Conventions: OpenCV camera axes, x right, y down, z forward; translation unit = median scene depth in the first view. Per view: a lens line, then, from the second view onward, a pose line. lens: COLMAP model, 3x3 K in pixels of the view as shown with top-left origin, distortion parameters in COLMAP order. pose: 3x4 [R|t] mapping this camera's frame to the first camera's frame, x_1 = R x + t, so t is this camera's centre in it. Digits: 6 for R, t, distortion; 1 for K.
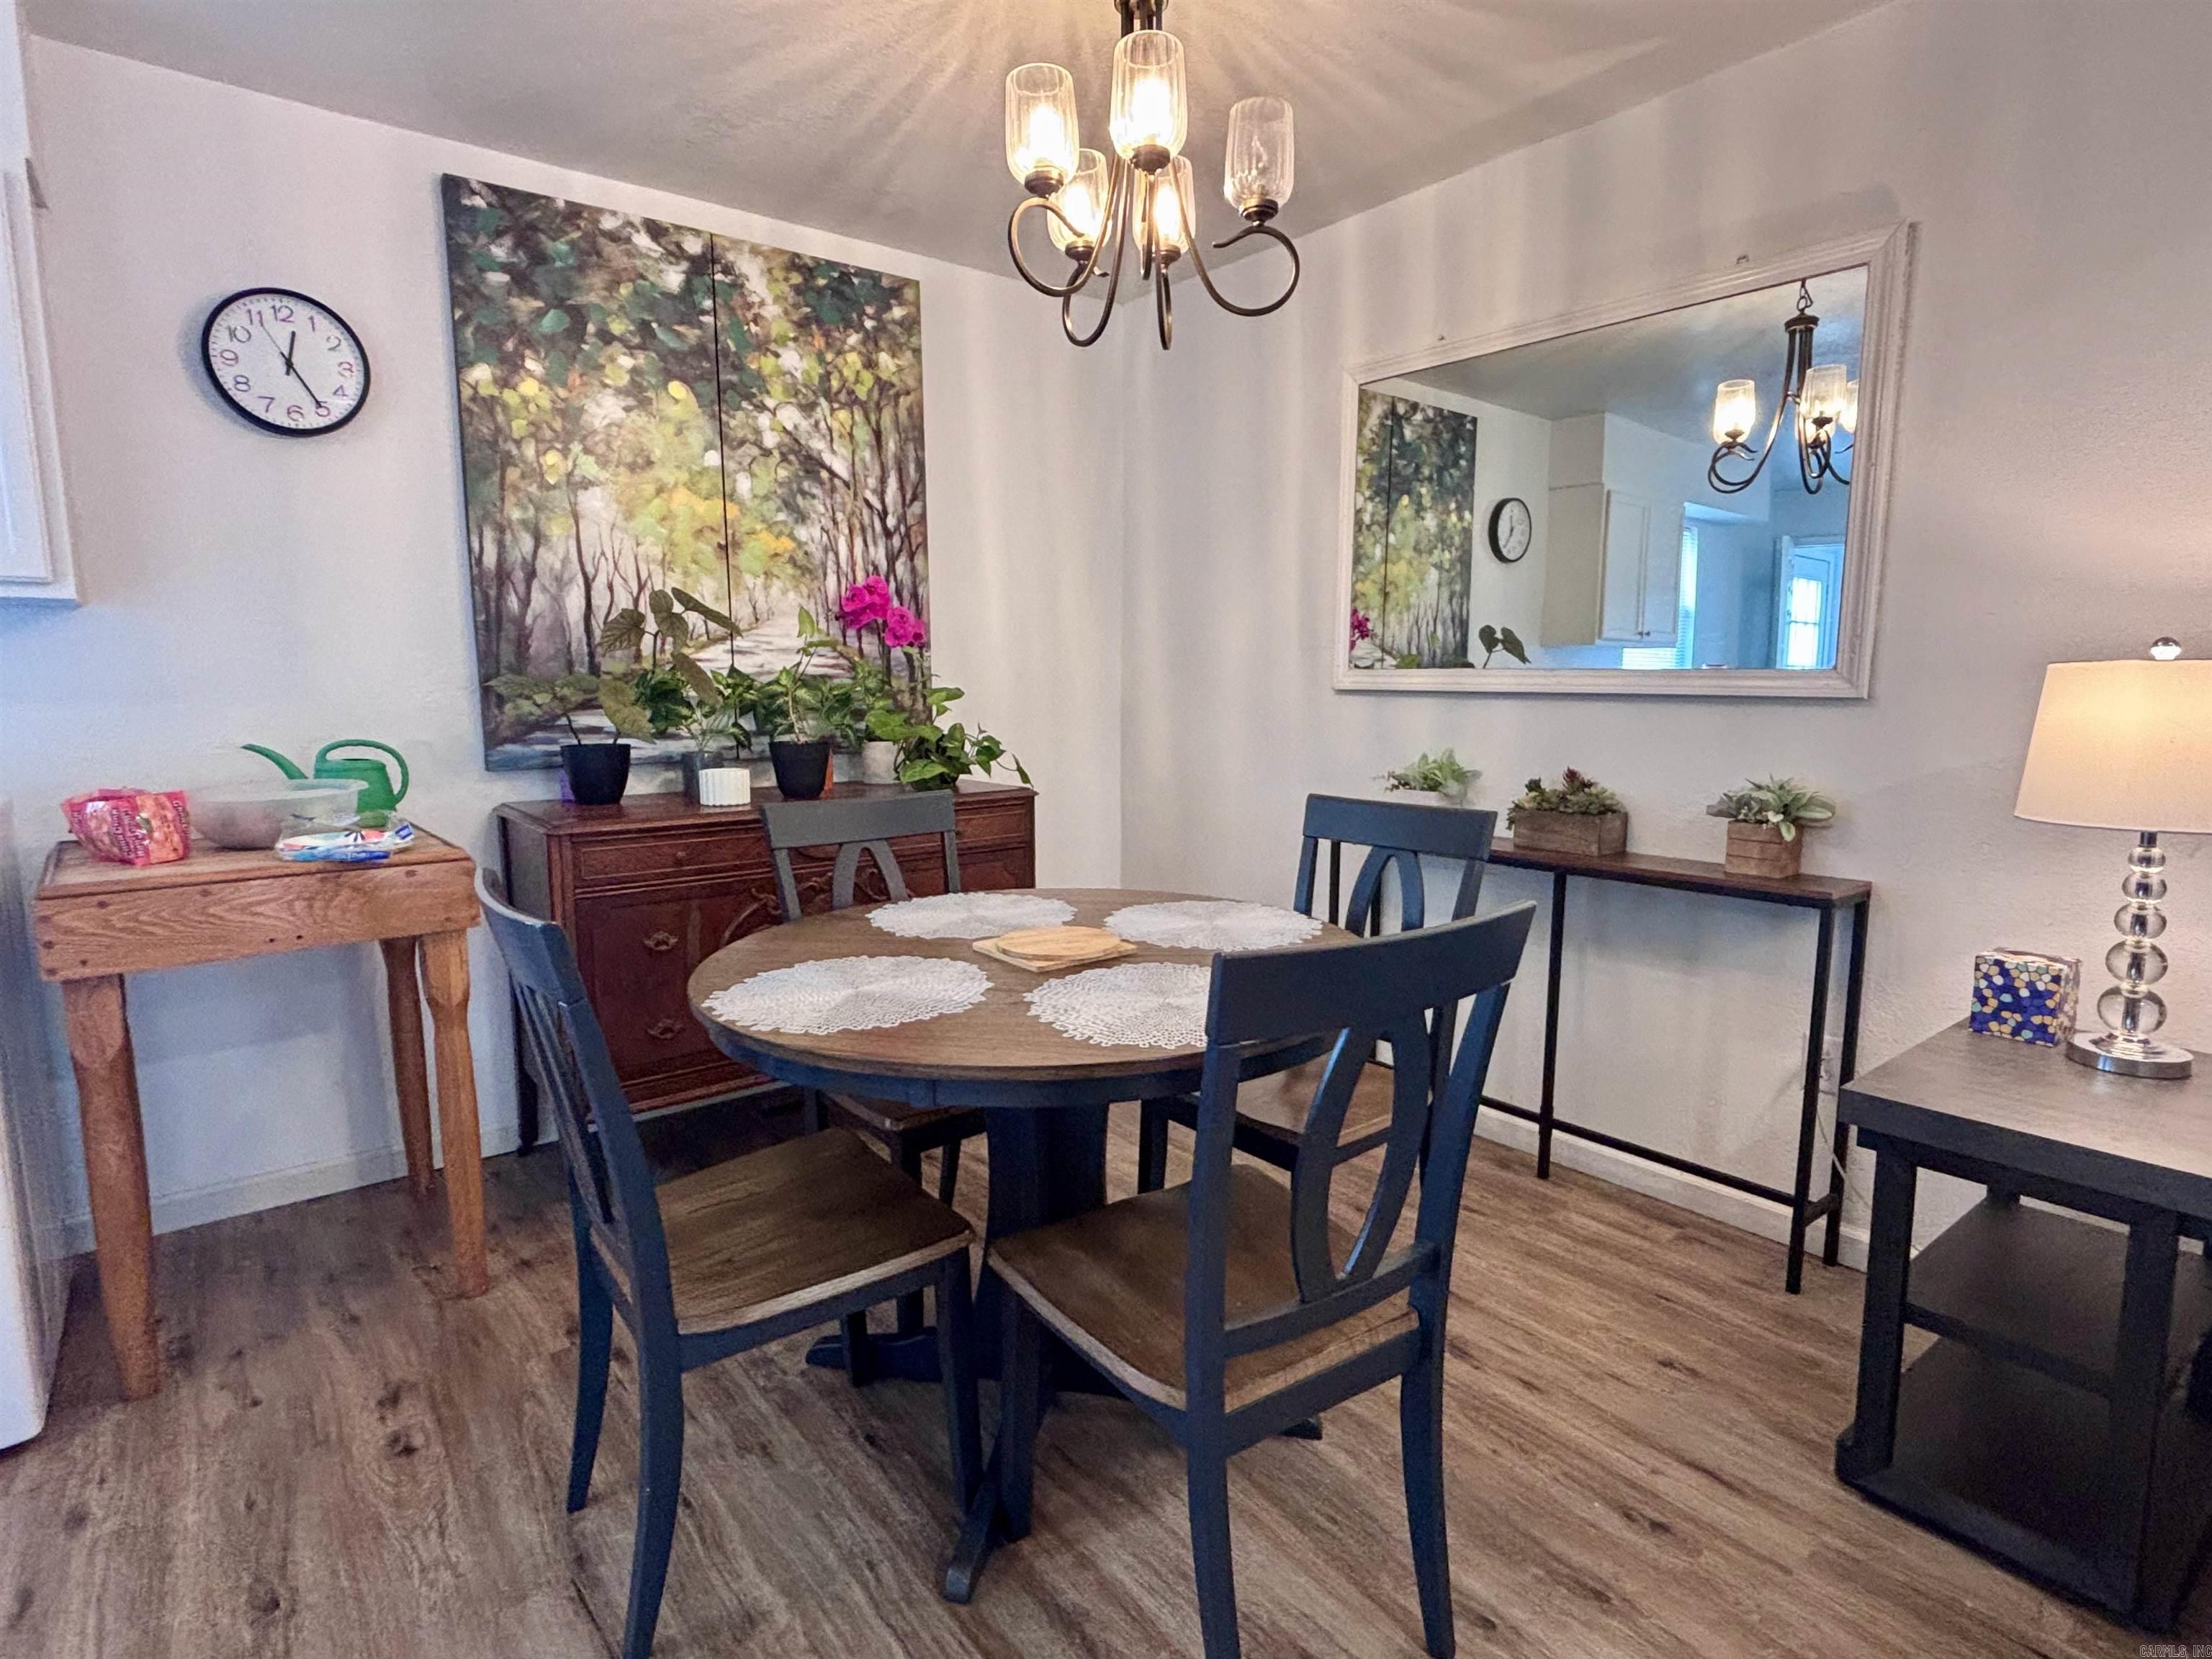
lens RADIAL K [[1142.8, 0, 1098.4], [0, 1142.8, 820.6], [0, 0, 1]] dist [-0.011825, 0.006625]
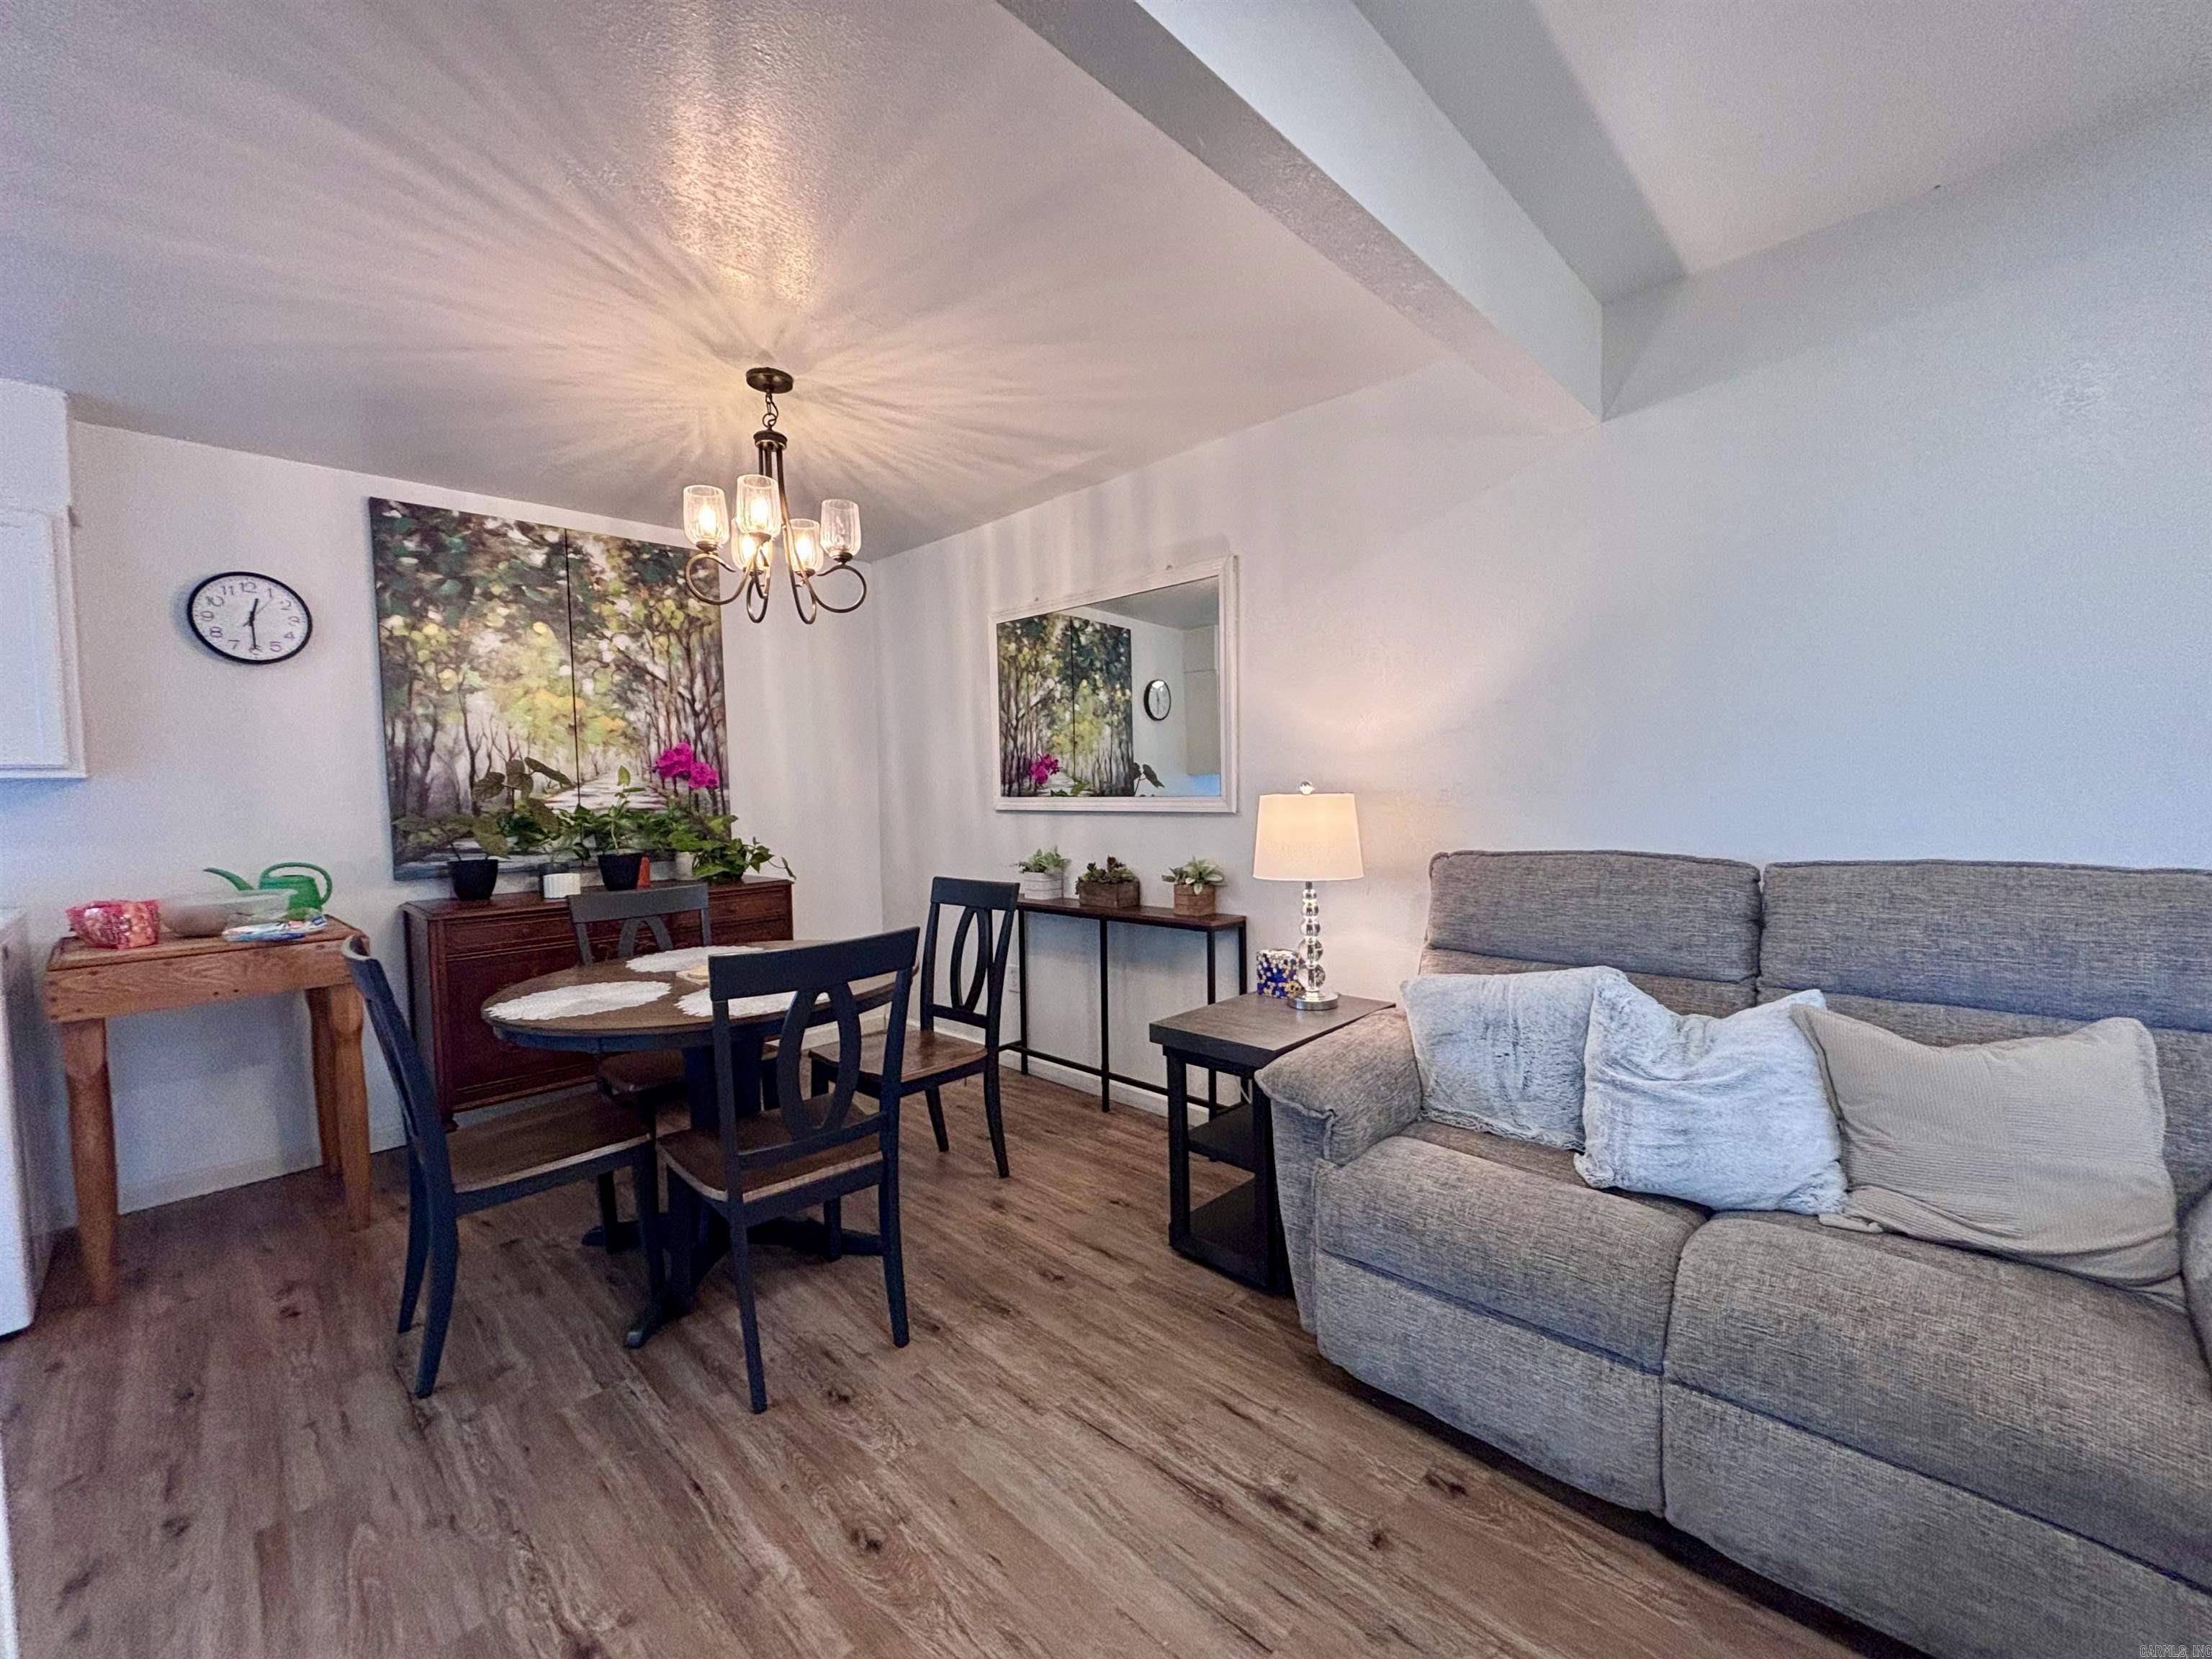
lens RADIAL K [[892.8, 0, 1110.3], [0, 892.8, 823.6], [0, 0, 1]] dist [-0.003673, 0.000992]
pose [[0.990957, -0.026607, 0.131512, 0.273974], [0.038091, 0.995602, -0.085590, 0.020048], [-0.128657, 0.089826, 0.987613, -0.315208]]
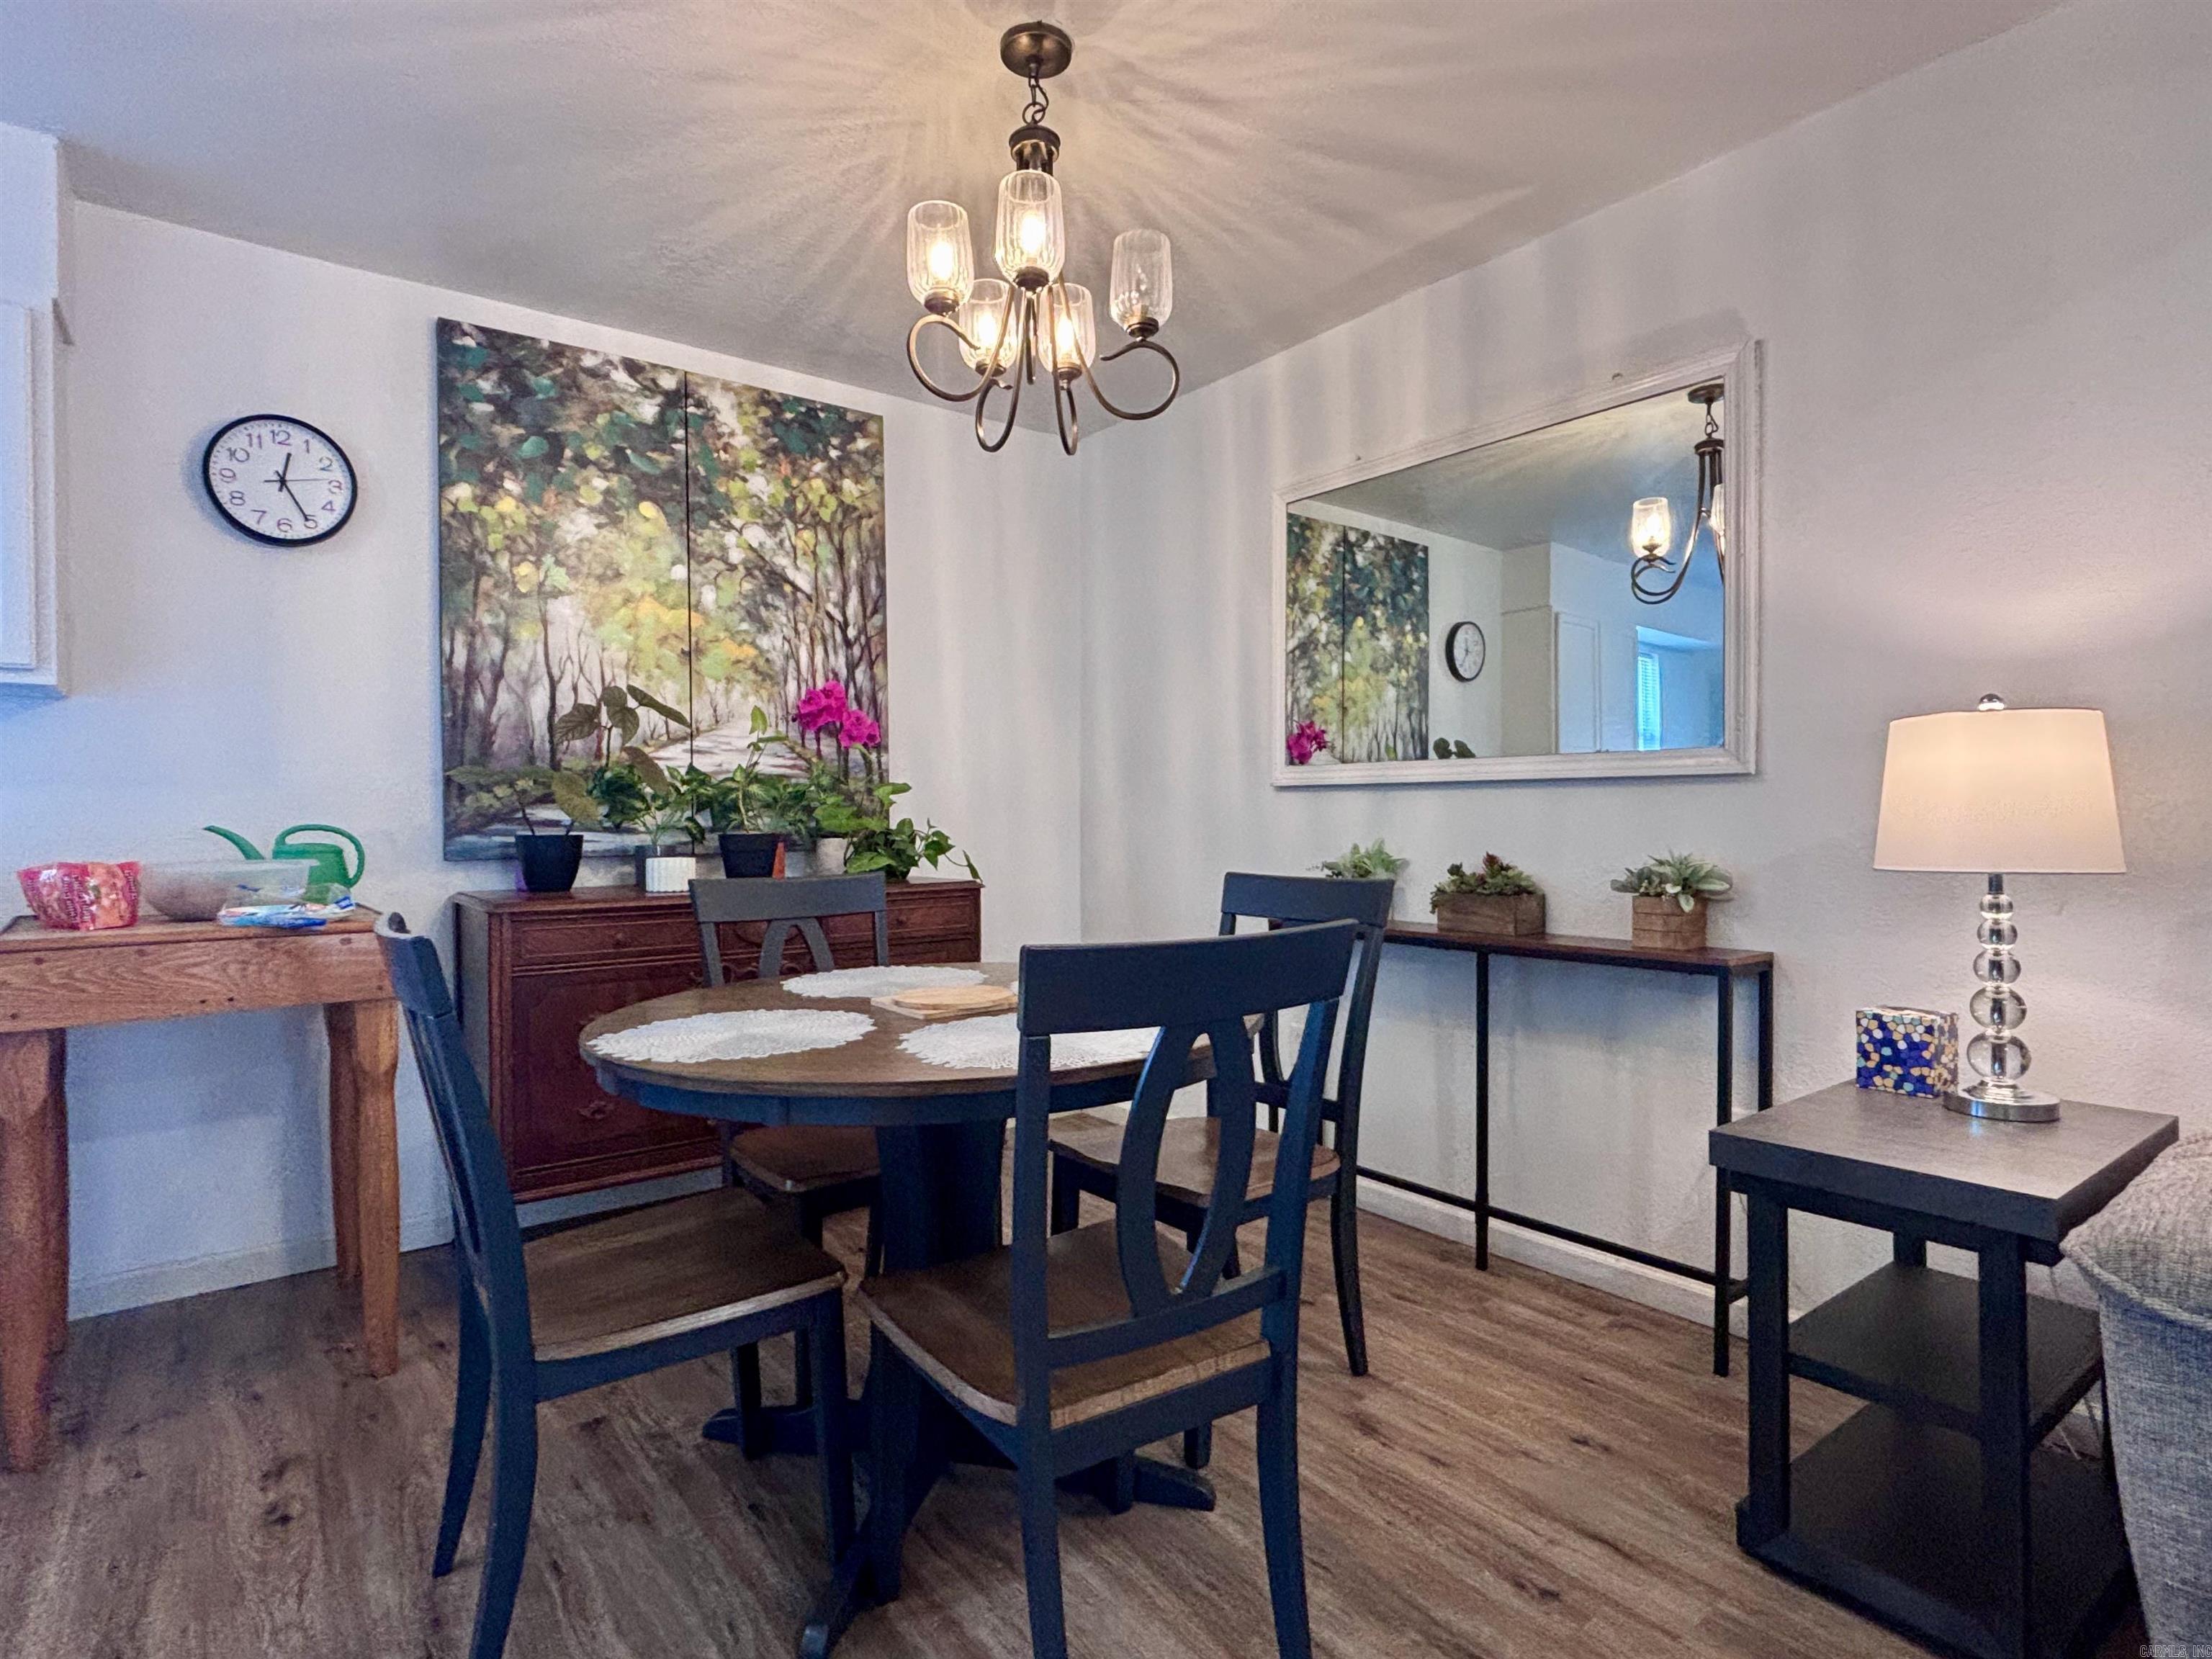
lens RADIAL K [[1142.8, 0, 1101.8], [0, 1142.8, 824.6], [0, 0, 1]] dist [-0.011825, 0.006625]
pose [[0.999928, -0.003139, -0.011542, 0.084654], [0.001706, 0.992508, -0.122169, 0.059376], [0.011839, 0.122141, 0.992442, -0.030163]]
